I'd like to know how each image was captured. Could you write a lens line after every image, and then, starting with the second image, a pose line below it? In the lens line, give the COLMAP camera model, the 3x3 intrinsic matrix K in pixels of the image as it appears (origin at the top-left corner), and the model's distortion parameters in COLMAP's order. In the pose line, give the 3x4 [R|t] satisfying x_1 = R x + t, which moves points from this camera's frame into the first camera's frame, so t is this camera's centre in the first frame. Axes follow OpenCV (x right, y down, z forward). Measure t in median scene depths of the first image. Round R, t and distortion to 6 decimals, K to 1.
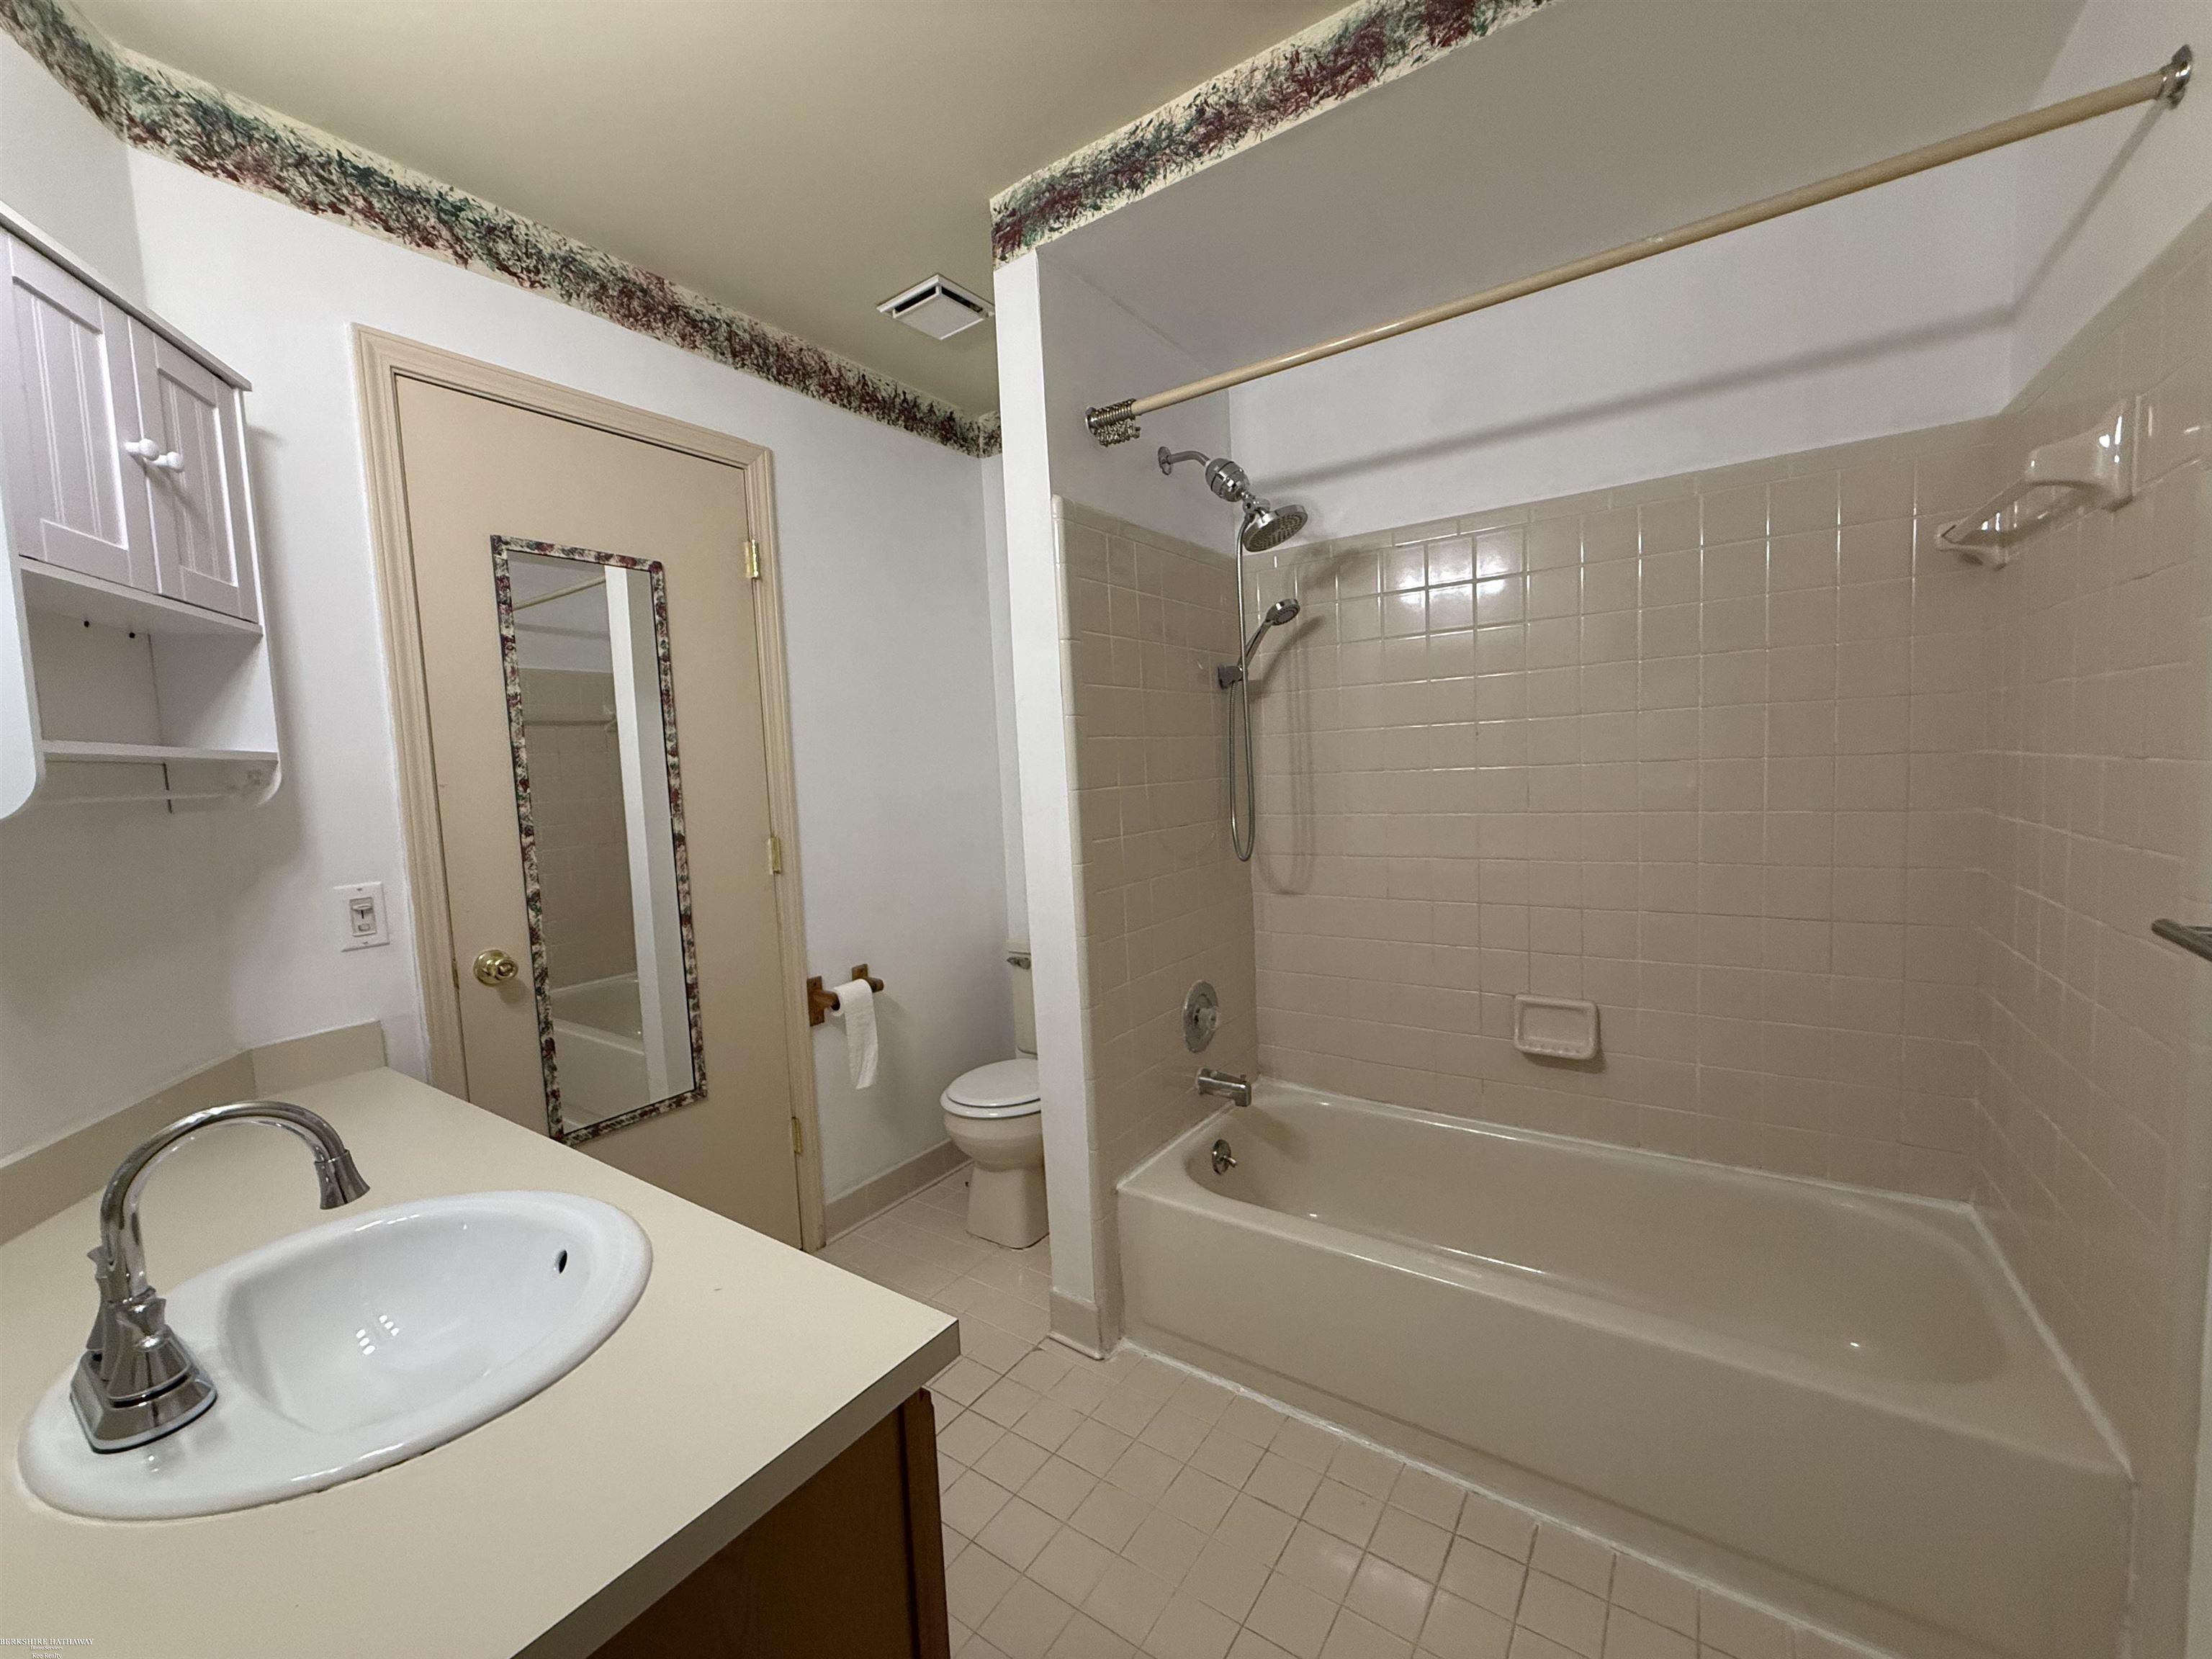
lens RADIAL K [[894.5, 0, 1094.7], [0, 894.5, 829.6], [0, 0, 1]] dist [0.001195, -0.000200]
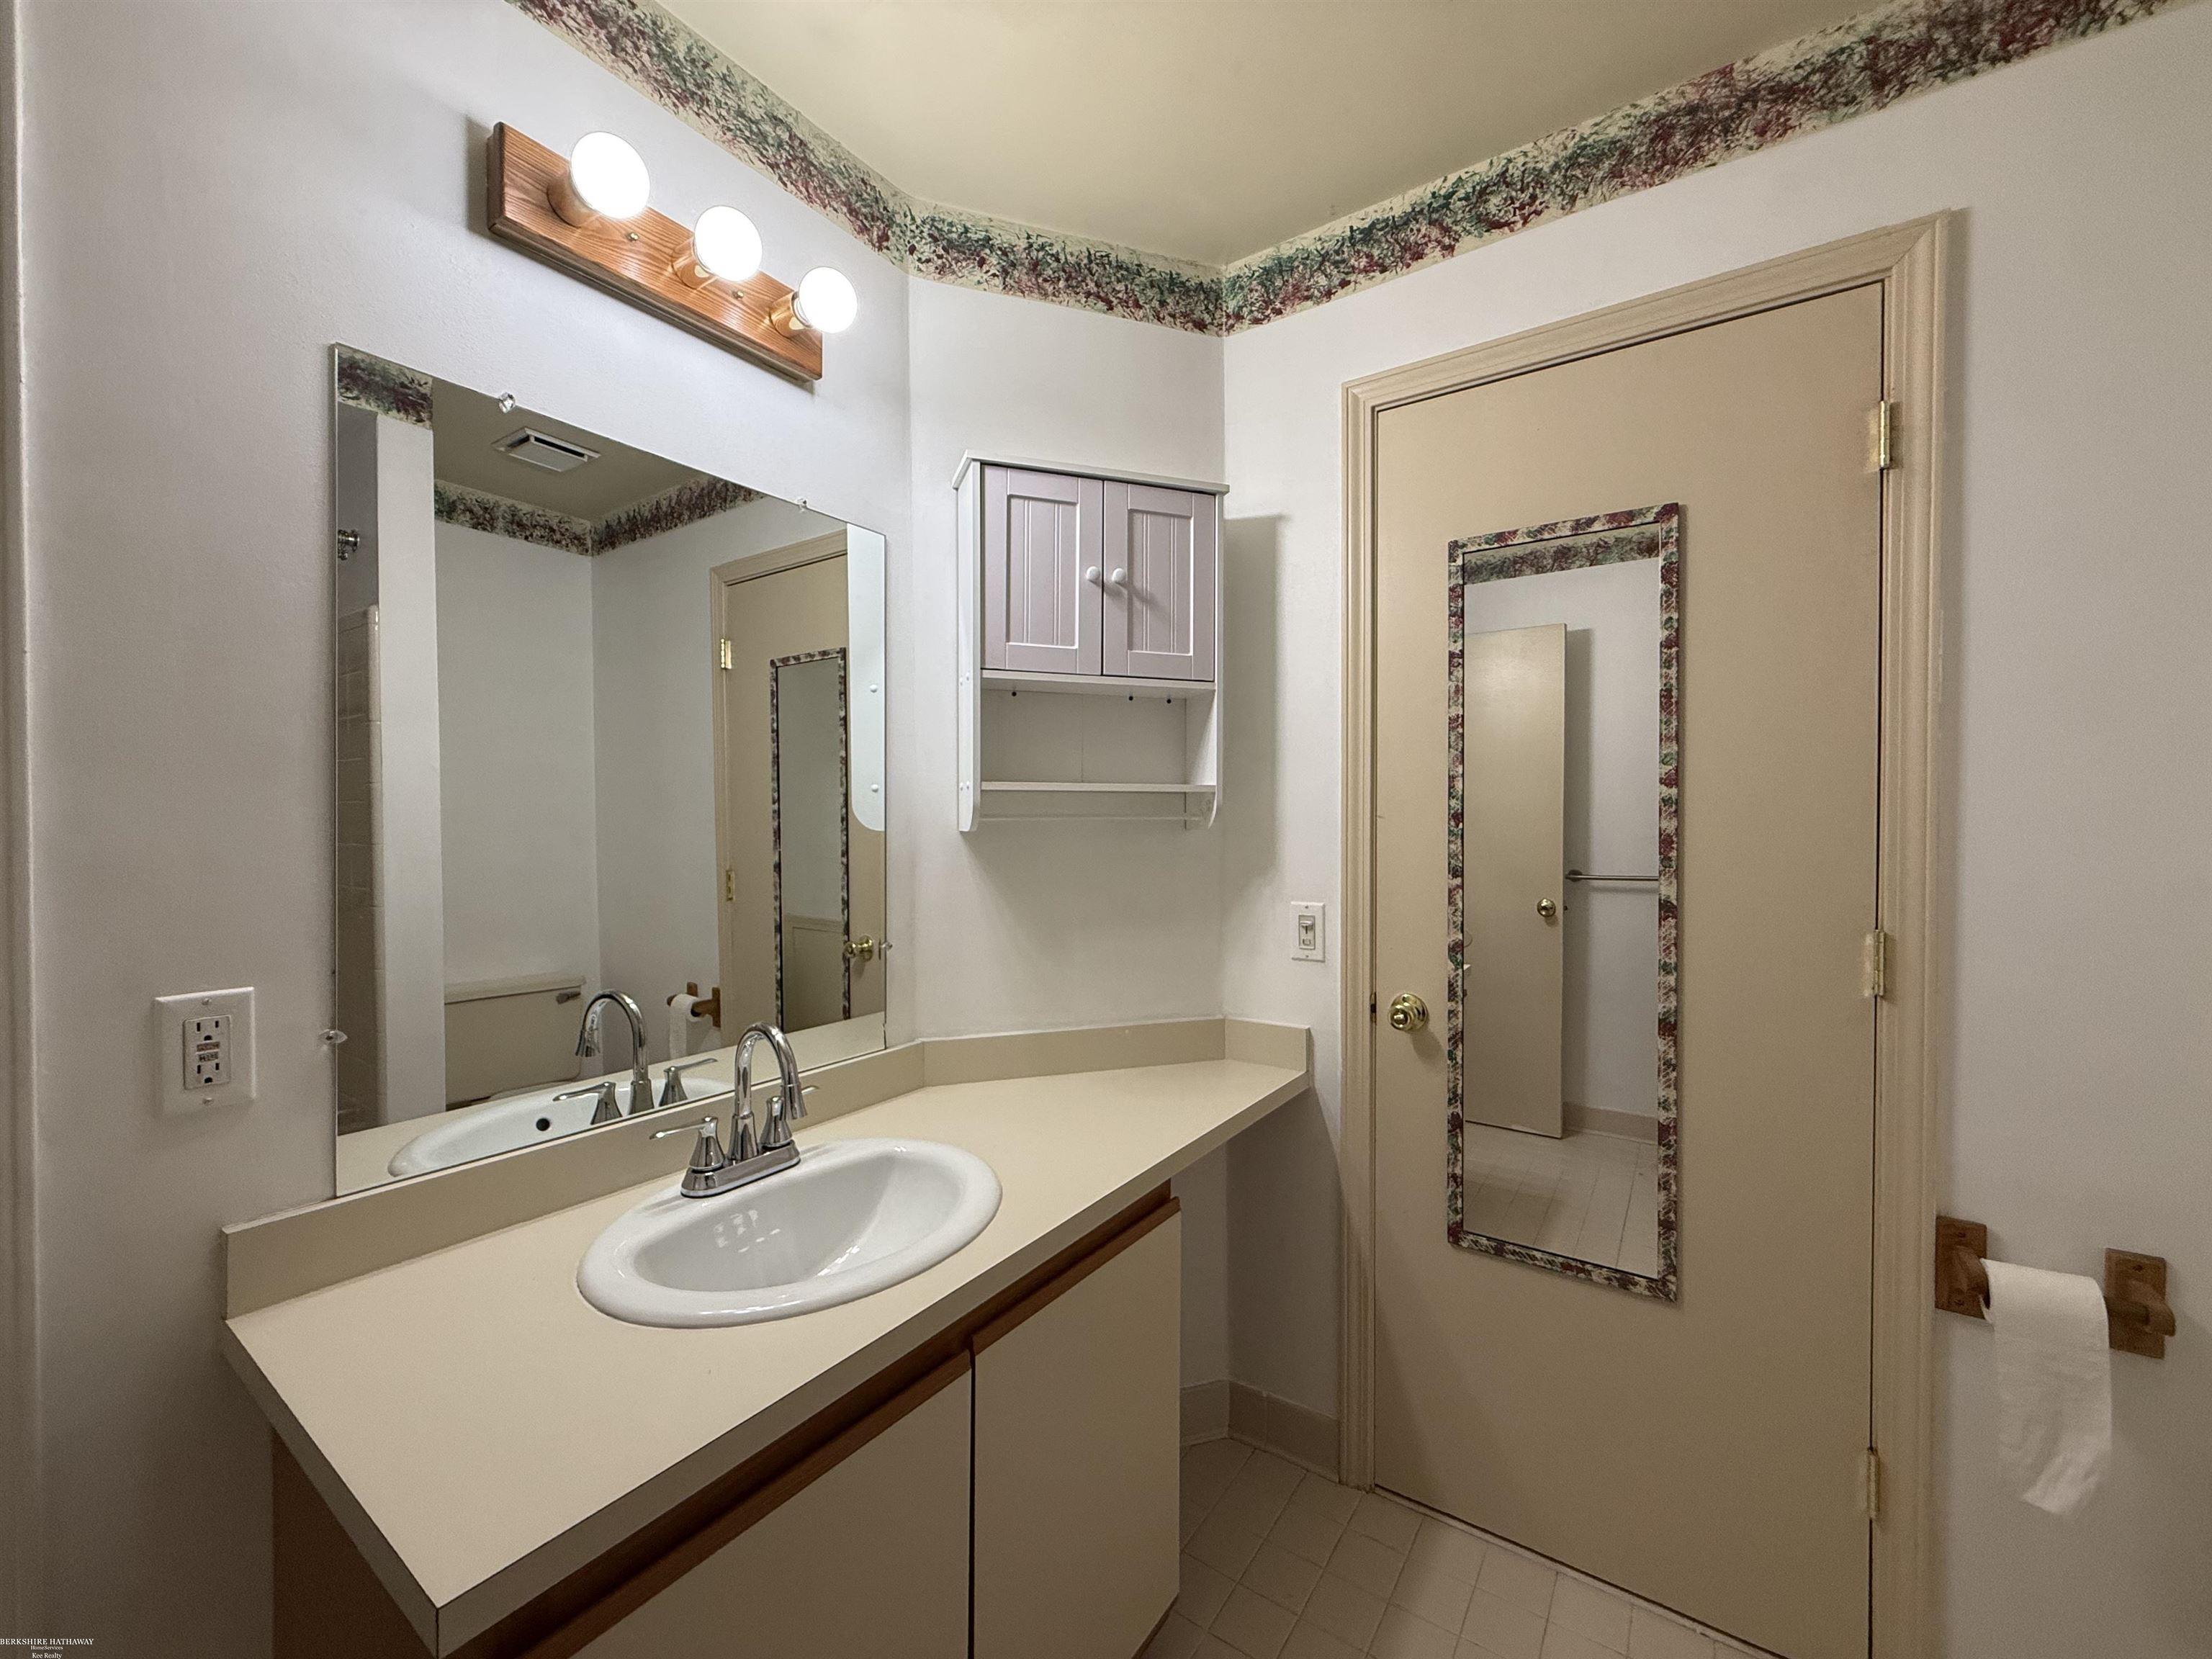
lens RADIAL K [[894.5, 0, 1095.1], [0, 894.5, 823.1], [0, 0, 1]] dist [0.001195, -0.000200]
pose [[-0.004123, 0.058540, -0.998277, 0.241869], [-0.068162, 0.995947, 0.058684, -0.073432], [0.997666, 0.068287, -0.000116, 0.648636]]
